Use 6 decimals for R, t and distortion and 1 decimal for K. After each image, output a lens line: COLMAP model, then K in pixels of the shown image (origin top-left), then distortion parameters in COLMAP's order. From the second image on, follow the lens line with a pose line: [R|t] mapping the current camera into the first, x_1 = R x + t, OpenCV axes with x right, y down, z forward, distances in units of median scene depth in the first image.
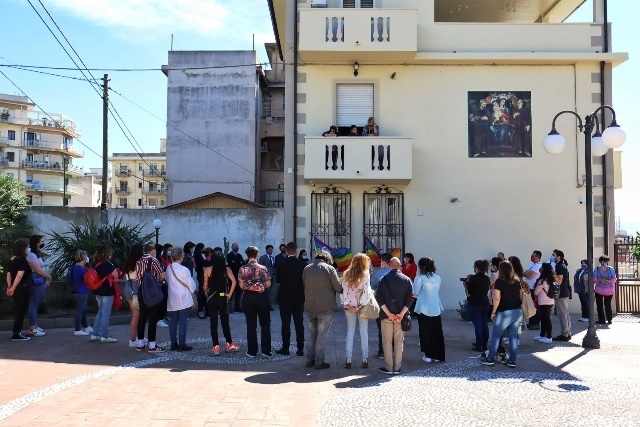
lens RADIAL K [[609.2, 0, 322.2], [0, 609.2, 214.0], [0, 0, 1]] dist [-0.015186, 0.000000]
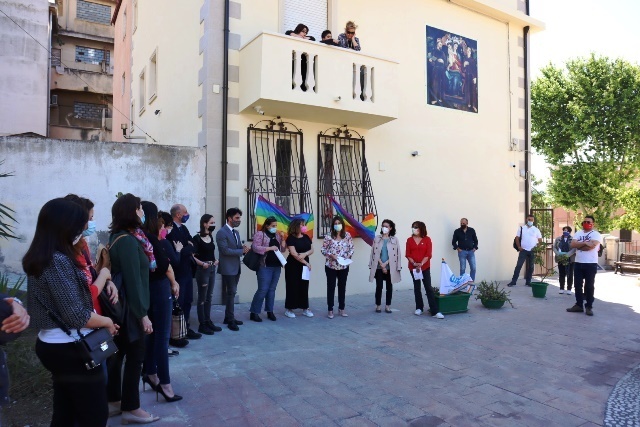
lens RADIAL K [[445.8, 0, 325.5], [0, 445.8, 214.7], [0, 0, 1]] dist [-0.101597, 0.037619]
pose [[0.849250, -0.002703, 0.527984, -0.194995], [-0.028867, 0.998253, 0.051543, 0.030858], [-0.527201, -0.059014, 0.847689, 0.554319]]
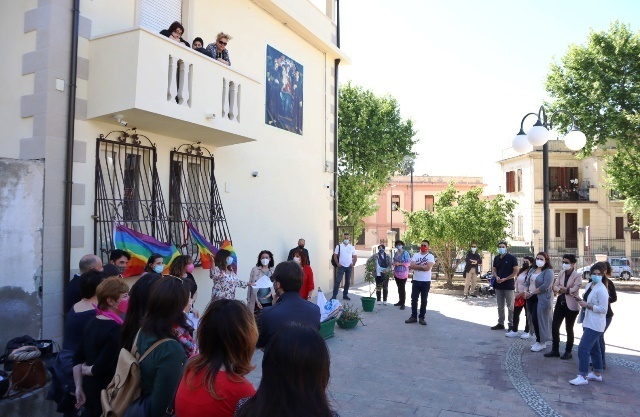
lens RADIAL K [[456.1, 0, 332.6], [0, 456.1, 203.3], [0, 0, 1]] dist [-0.093361, 0.020675]
pose [[0.407706, 0.024559, 0.912783, -0.275051], [-0.051466, 0.998667, -0.003882, 0.011218], [-0.911662, -0.045395, 0.408426, 0.664649]]
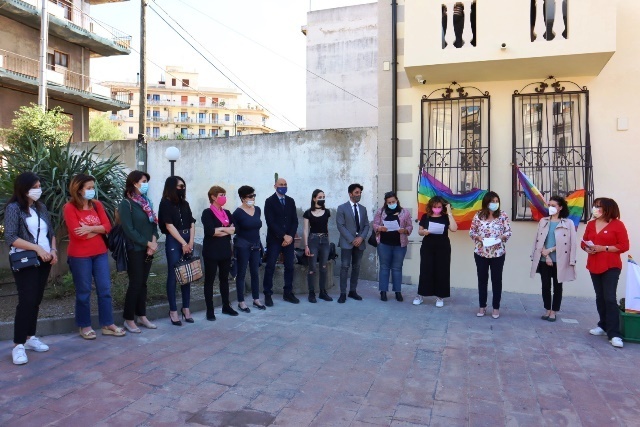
lens RADIAL K [[445.8, 0, 321.0], [0, 445.8, 211.2], [0, 0, 1]] dist [-0.101597, 0.037619]
pose [[0.949193, 0.007324, -0.314608, 0.025883], [0.017887, 0.996857, 0.077175, 0.040316], [0.314185, -0.078881, 0.946079, 0.544436]]
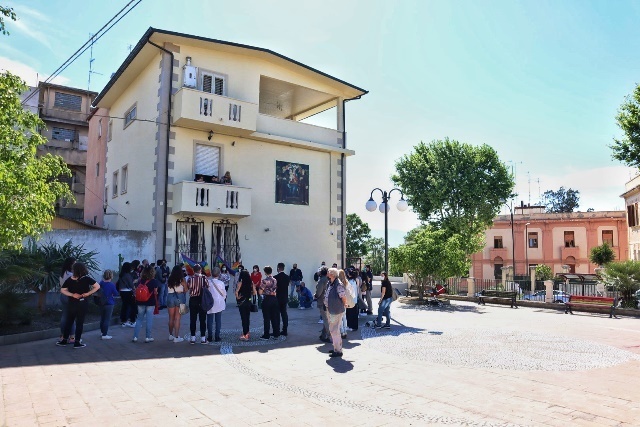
lens RADIAL K [[445.8, 0, 319.8], [0, 445.8, 217.5], [0, 0, 1]] dist [-0.101597, 0.037619]
pose [[0.788991, 0.050249, 0.612346, -0.367012], [-0.033710, 0.998689, -0.038518, -0.015175], [-0.613479, 0.009749, 0.789651, 0.029089]]
